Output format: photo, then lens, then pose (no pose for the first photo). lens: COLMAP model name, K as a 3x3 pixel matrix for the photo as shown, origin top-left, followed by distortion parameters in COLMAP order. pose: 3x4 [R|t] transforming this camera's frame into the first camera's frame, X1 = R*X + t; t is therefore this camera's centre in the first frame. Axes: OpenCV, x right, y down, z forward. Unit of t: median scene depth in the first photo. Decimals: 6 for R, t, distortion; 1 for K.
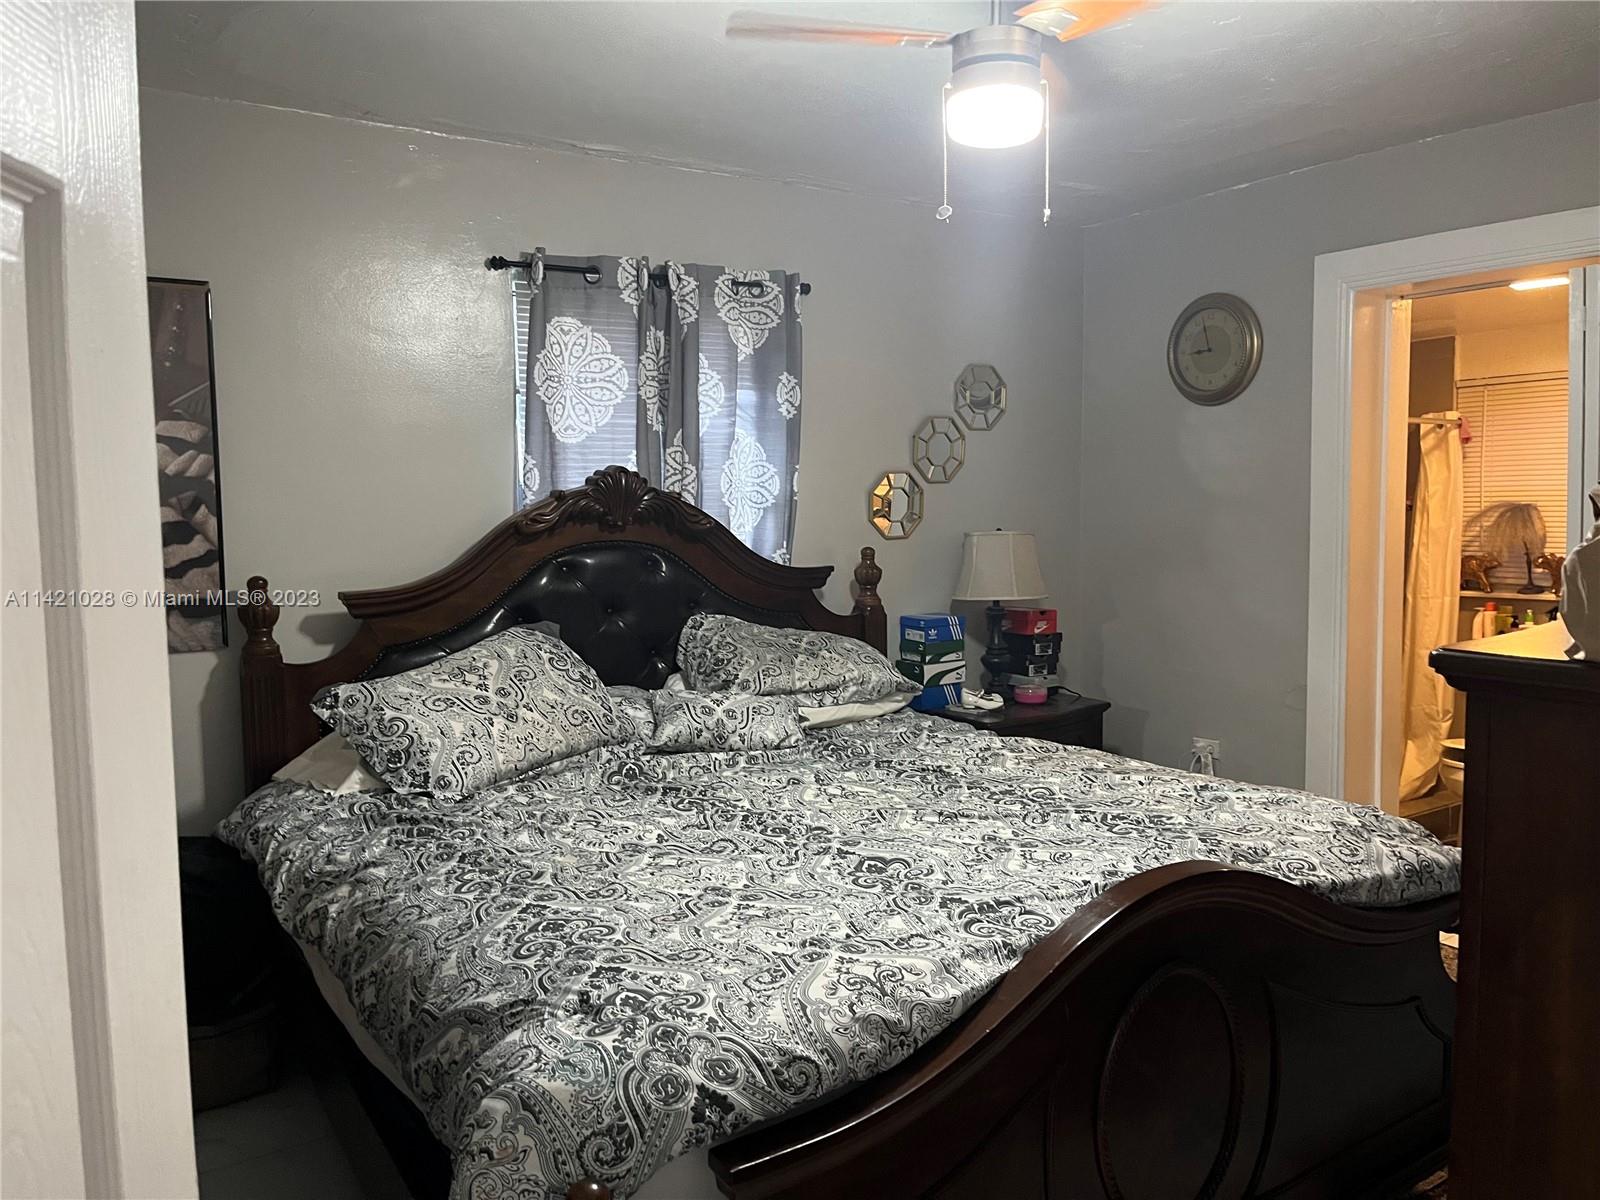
lens RADIAL K [[1200.0, 0, 790.9], [0, 1200.0, 588.1], [0, 0, 1]] dist [0.062203, -0.080132]
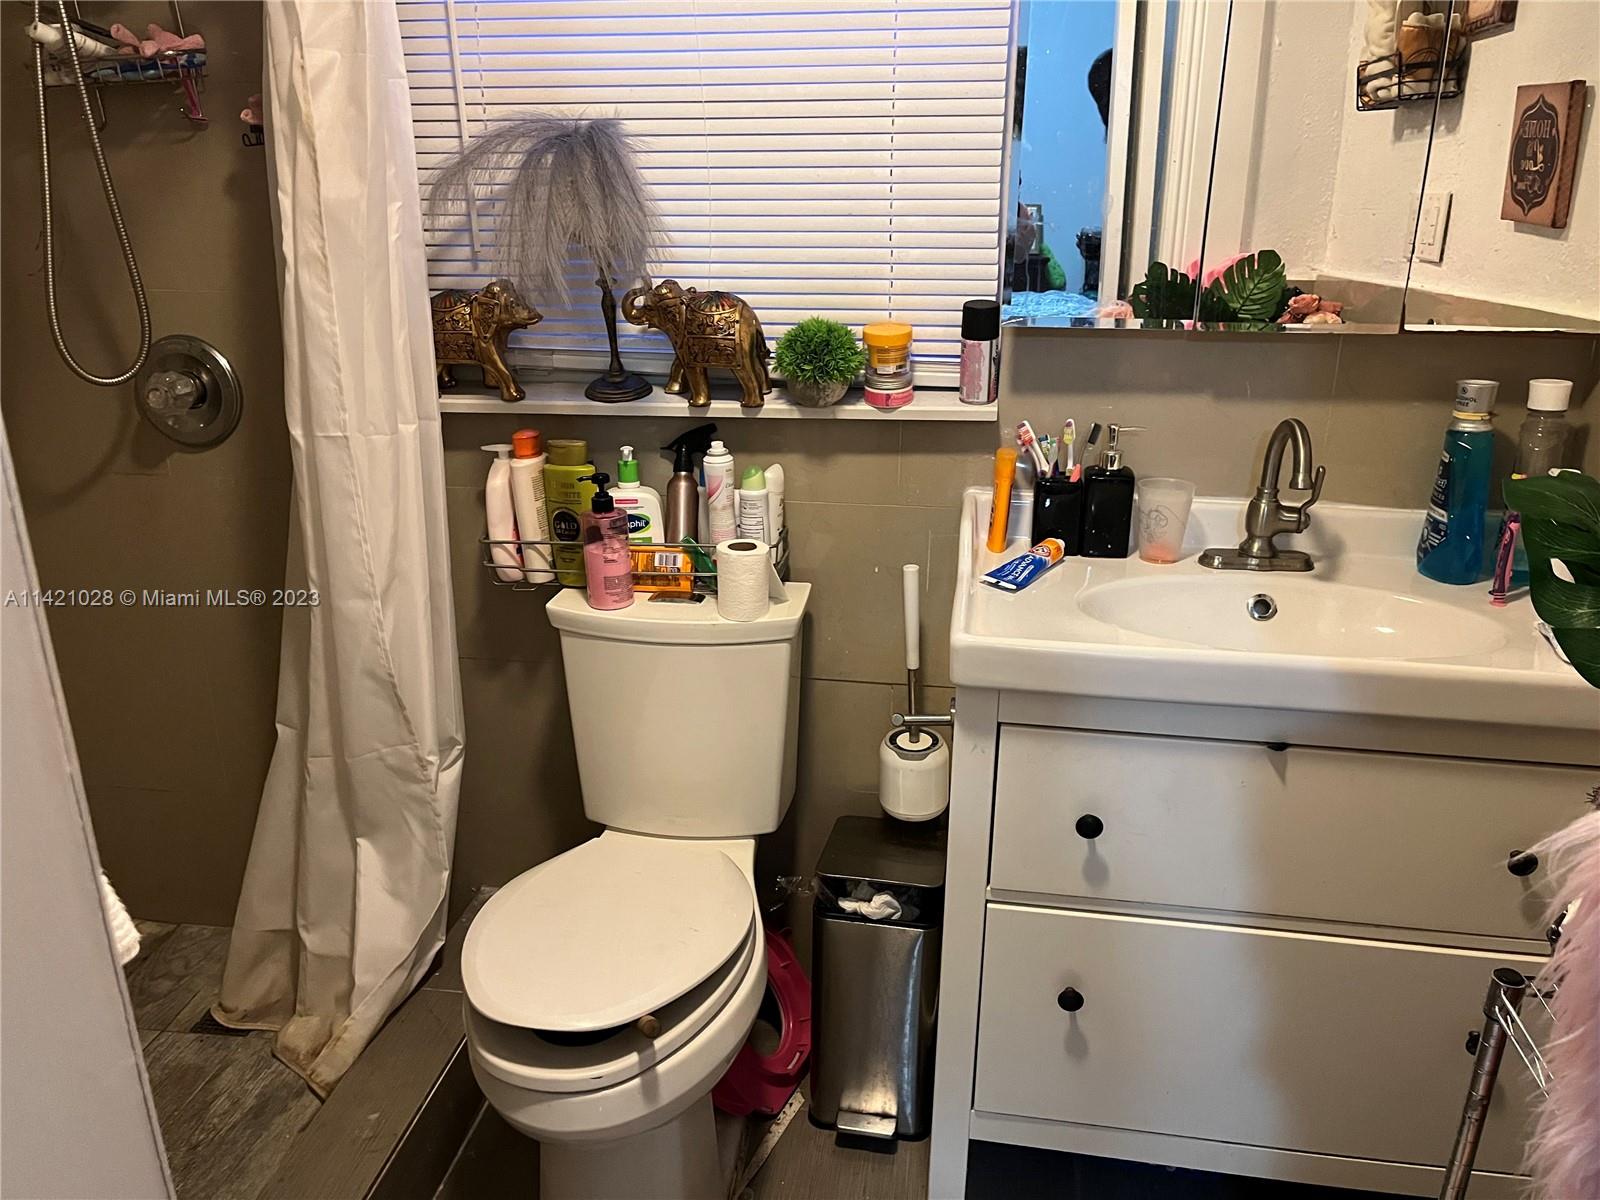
lens RADIAL K [[1200.0, 0, 804.1], [0, 1200.0, 585.1], [0, 0, 1]] dist [0.062203, -0.080132]
pose [[0.689107, -0.213951, 0.692356, 0.381214], [0.048361, 0.966870, 0.250648, -0.027563], [-0.723044, -0.139241, 0.676623, 0.699102]]
